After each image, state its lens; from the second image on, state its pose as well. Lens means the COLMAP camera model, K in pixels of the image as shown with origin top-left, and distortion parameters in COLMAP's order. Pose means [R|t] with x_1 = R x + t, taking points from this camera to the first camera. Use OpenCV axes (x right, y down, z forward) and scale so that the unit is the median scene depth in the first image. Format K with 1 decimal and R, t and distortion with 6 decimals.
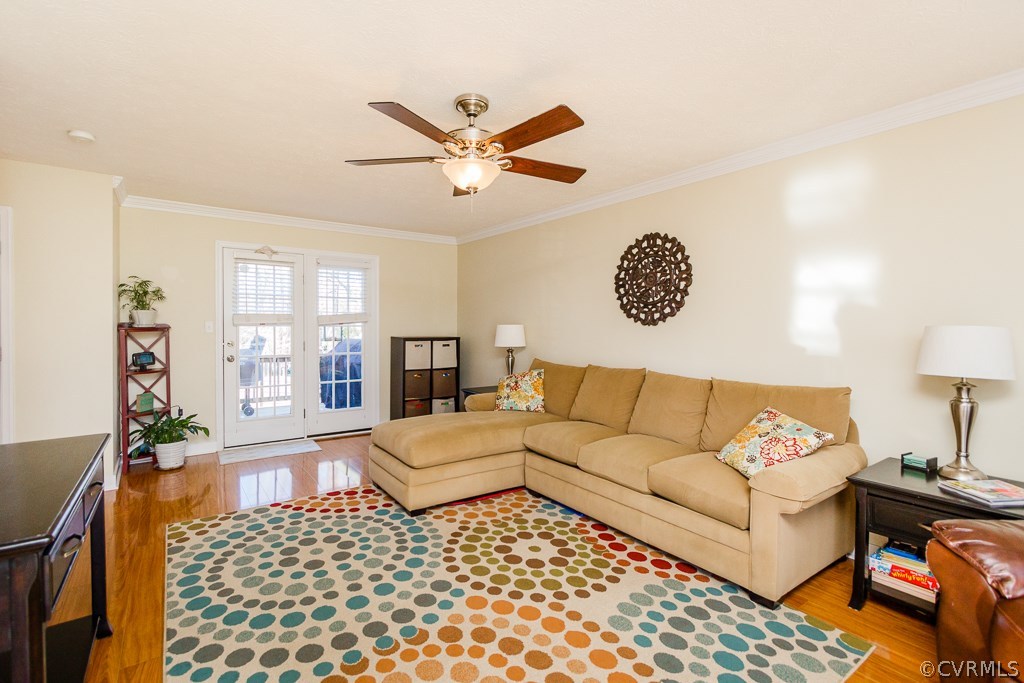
lens RADIAL K [[474.1, 0, 510.6], [0, 474.1, 324.4], [0, 0, 1]] dist [0.003849, -0.001945]
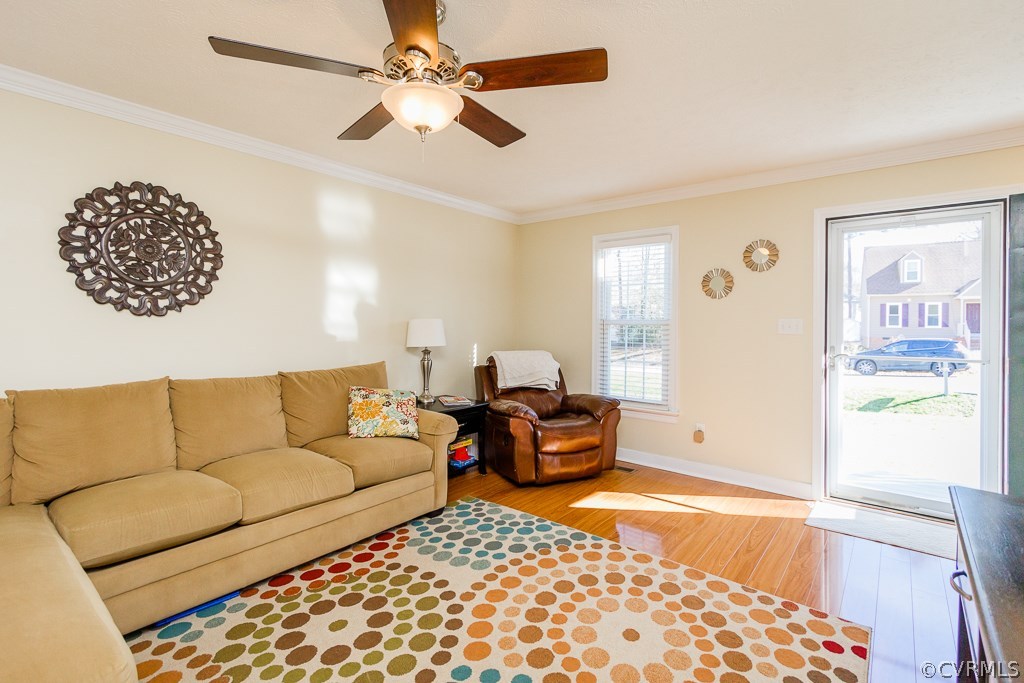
lens RADIAL K [[474.1, 0, 502.8], [0, 474.1, 320.7], [0, 0, 1]] dist [0.003849, -0.001945]
pose [[-0.251603, -0.004306, 0.967821, -0.656866], [-0.007913, 0.999966, 0.002391, 0.003658], [-0.967798, -0.007057, -0.251629, 0.868294]]
